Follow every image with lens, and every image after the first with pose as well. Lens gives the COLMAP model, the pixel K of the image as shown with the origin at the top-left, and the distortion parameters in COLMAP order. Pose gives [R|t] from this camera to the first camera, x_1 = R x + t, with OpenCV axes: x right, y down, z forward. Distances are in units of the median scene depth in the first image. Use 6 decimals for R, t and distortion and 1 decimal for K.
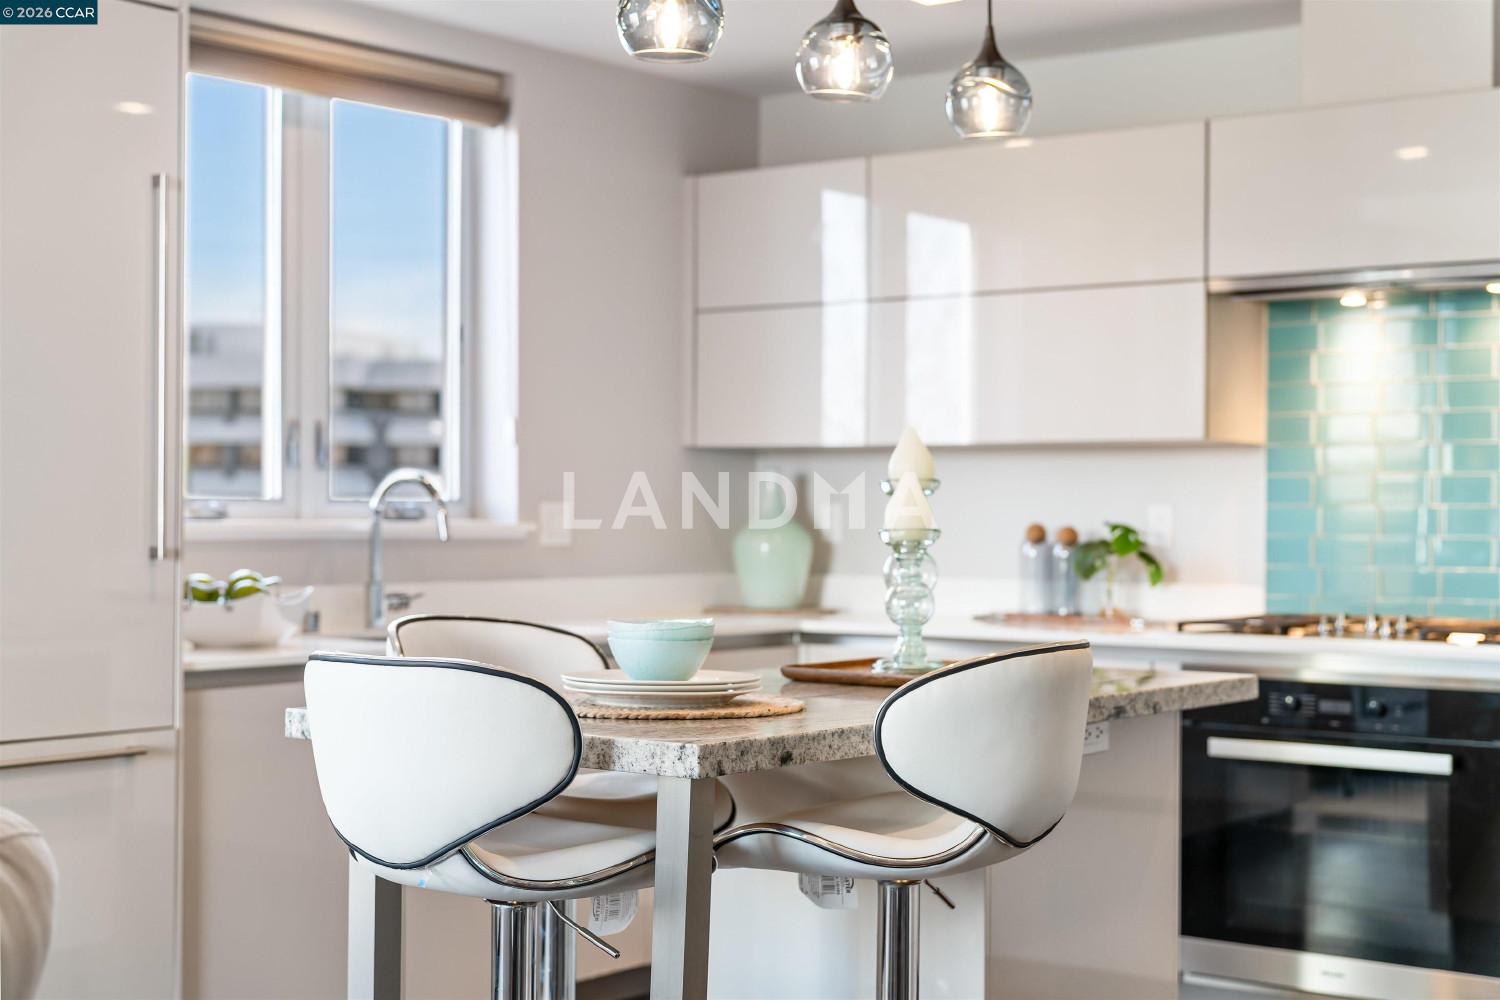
lens RADIAL K [[2259.3, 0, 752.6], [0, 2259.3, 503.5], [0, 0, 1]] dist [0.032843, 0.000000]
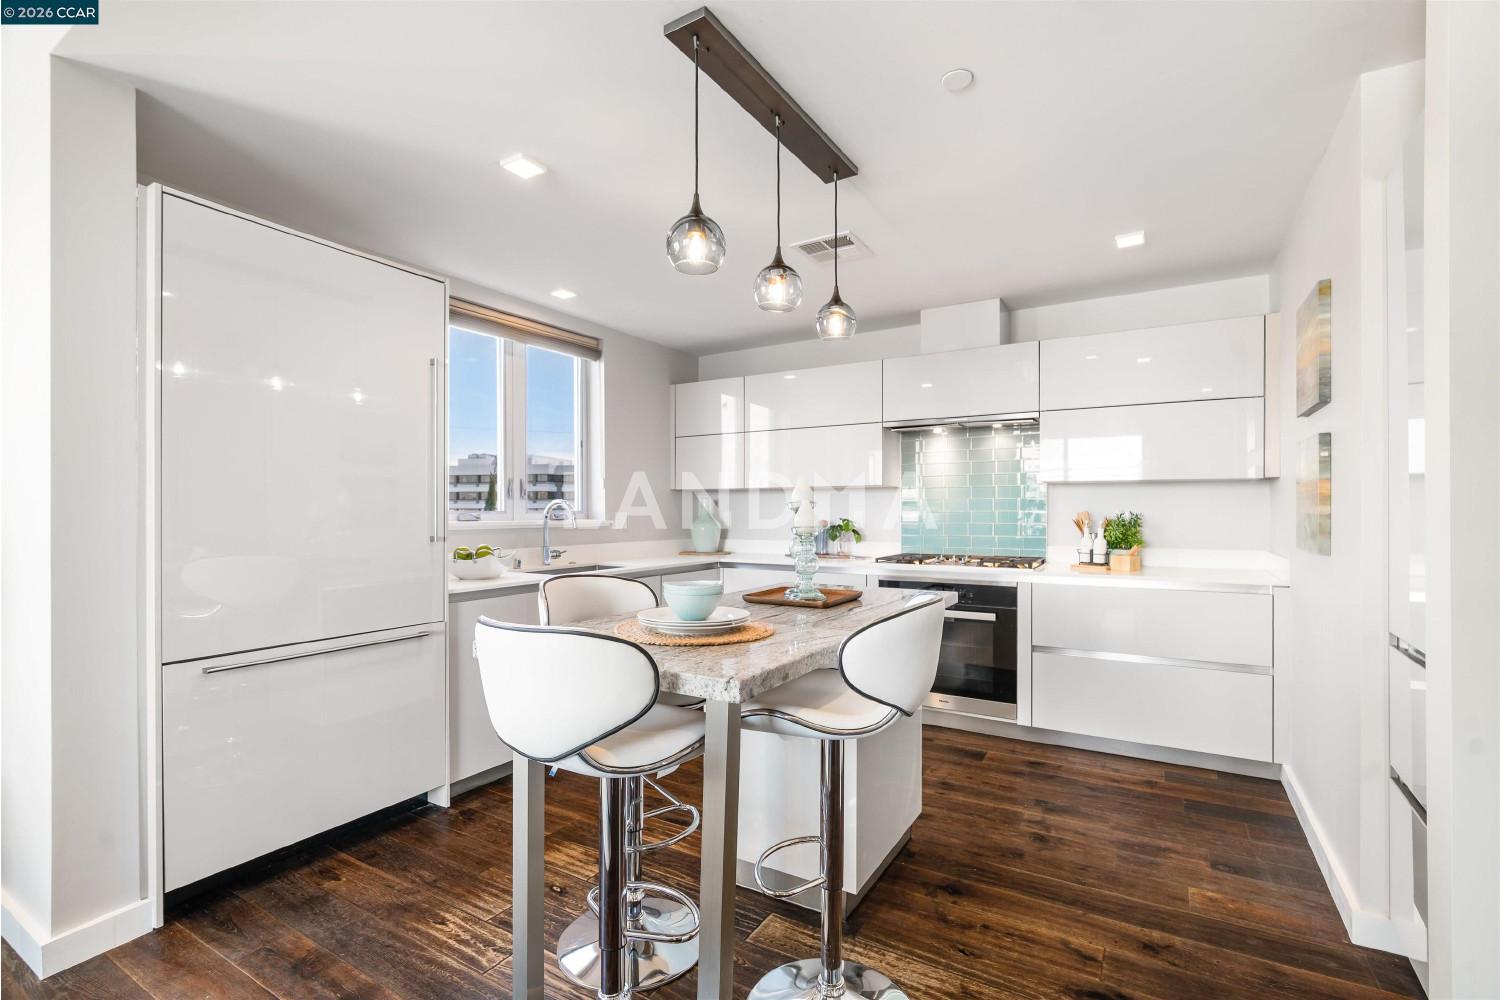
lens RADIAL K [[680.4, 0, 749.3], [0, 680.4, 511.2], [0, 0, 1]] dist [-0.001199, 0.000299]
pose [[0.994000, -0.007613, 0.109119, -0.031268], [0.007244, 0.999967, 0.003775, -0.003486], [-0.109144, -0.002962, 0.994022, 0.262618]]
